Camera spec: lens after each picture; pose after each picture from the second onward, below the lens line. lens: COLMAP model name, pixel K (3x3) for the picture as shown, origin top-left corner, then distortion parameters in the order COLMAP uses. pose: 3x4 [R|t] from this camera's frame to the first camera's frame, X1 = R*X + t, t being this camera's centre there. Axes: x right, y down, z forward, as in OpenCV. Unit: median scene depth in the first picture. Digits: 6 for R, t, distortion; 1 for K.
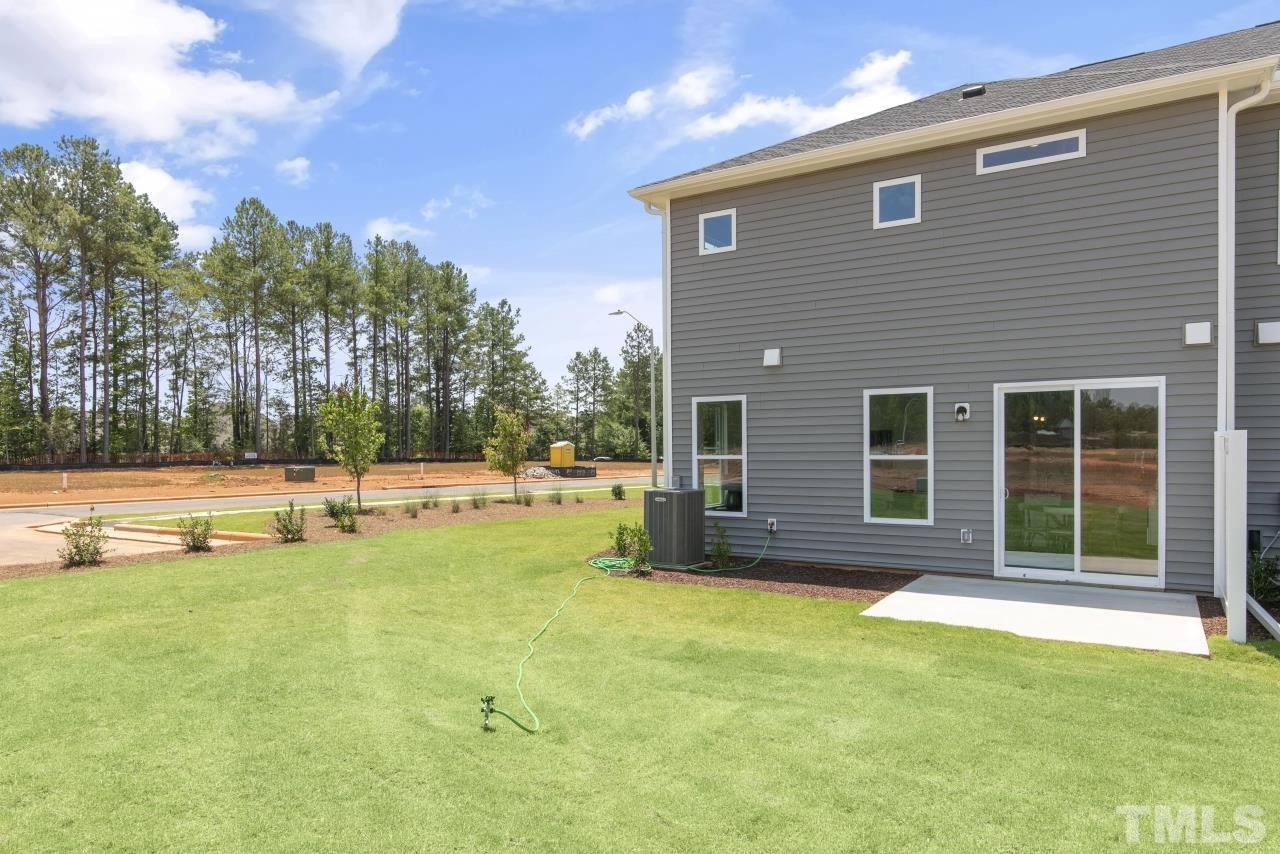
lens RADIAL K [[821.3, 0, 638.3], [0, 821.3, 456.1], [0, 0, 1]] dist [0.004367, -0.000459]
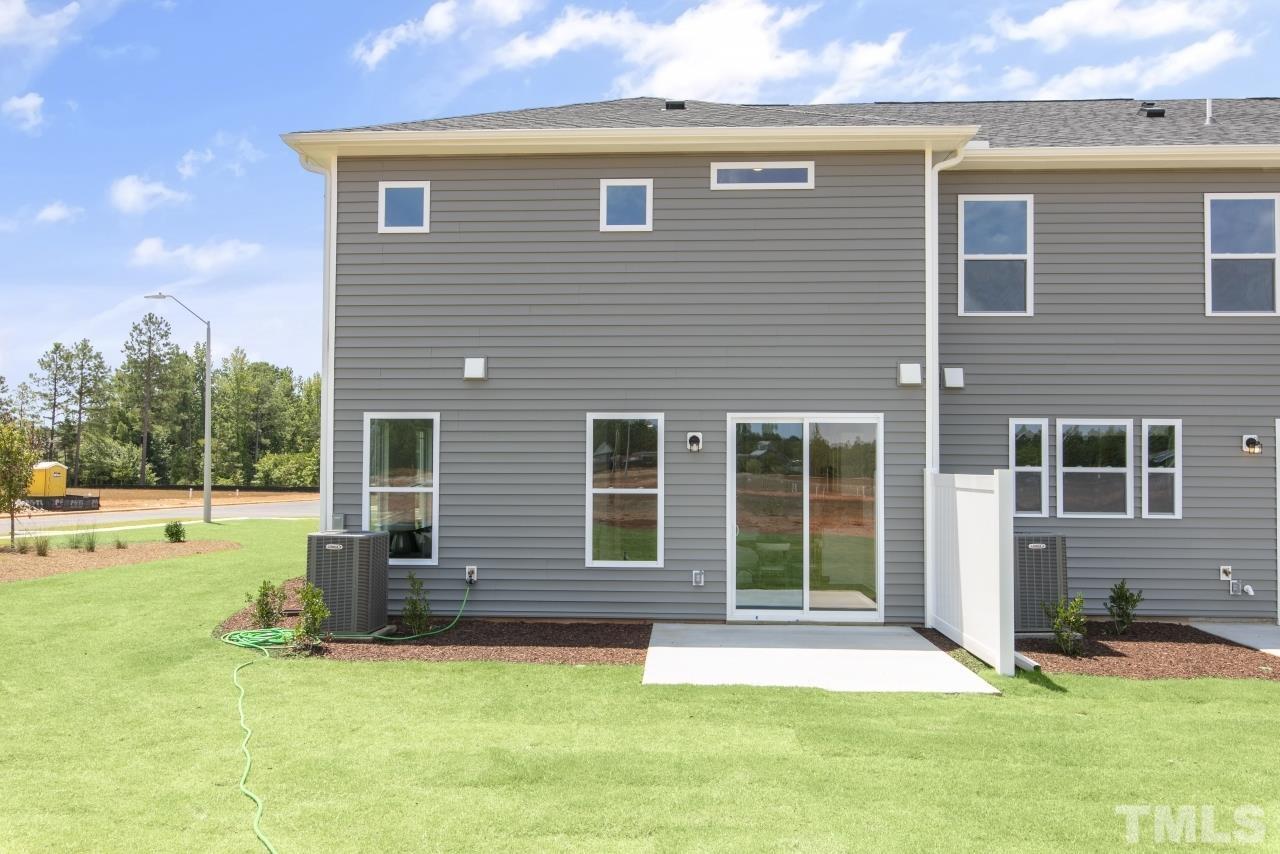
lens RADIAL K [[895.5, 0, 641.6], [0, 895.5, 441.7], [0, 0, 1]] dist [0.004504, -0.000269]
pose [[0.865975, 0.028152, 0.499294, -0.152549], [-0.005801, 0.998913, -0.046260, -0.007280], [-0.500054, 0.037163, 0.865197, 0.162346]]
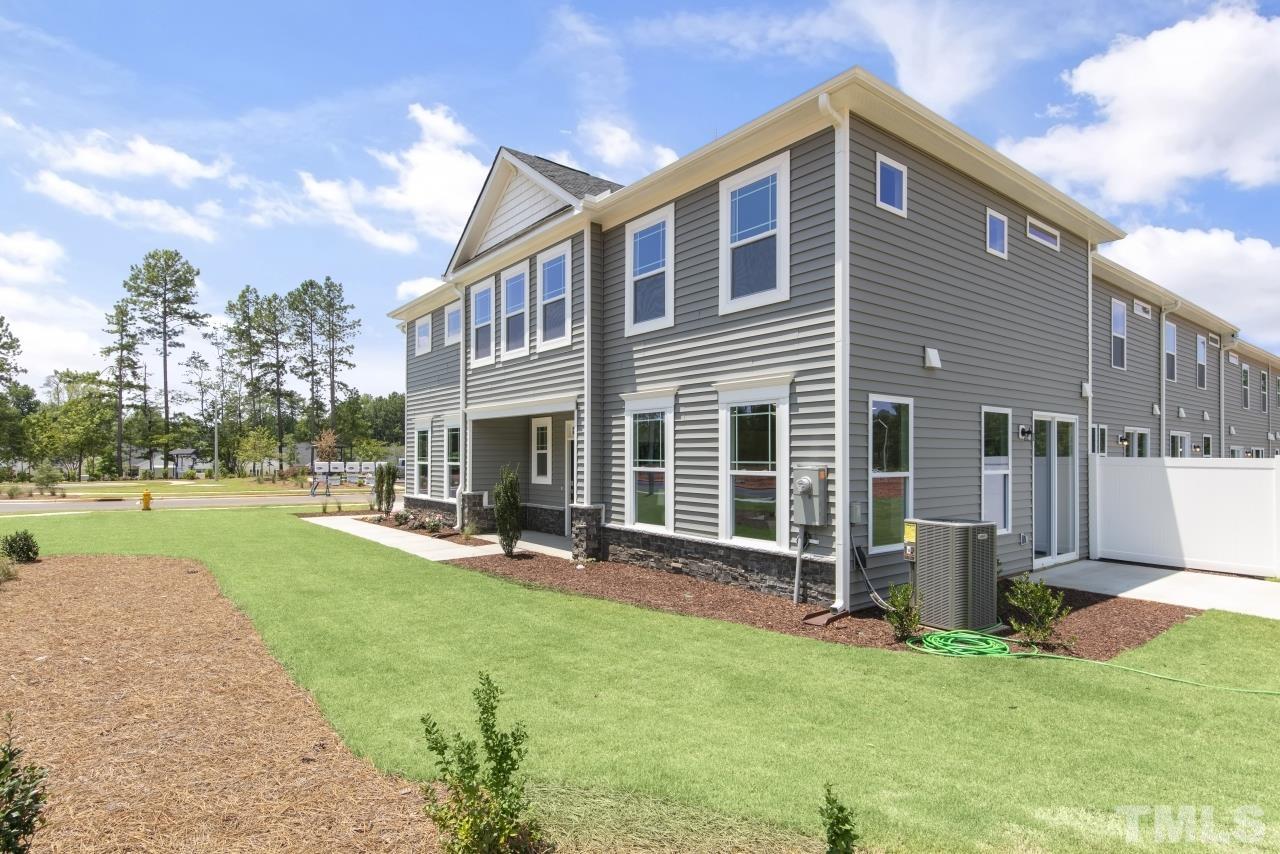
lens RADIAL K [[649.6, 0, 638.7], [0, 649.6, 452.7], [0, 0, 1]] dist [0.000851, 0.000110]
pose [[0.333351, 0.012427, 0.942721, -0.650211], [0.002174, 0.999900, -0.013949, -0.013104], [-0.942800, 0.006699, 0.333291, 1.182355]]
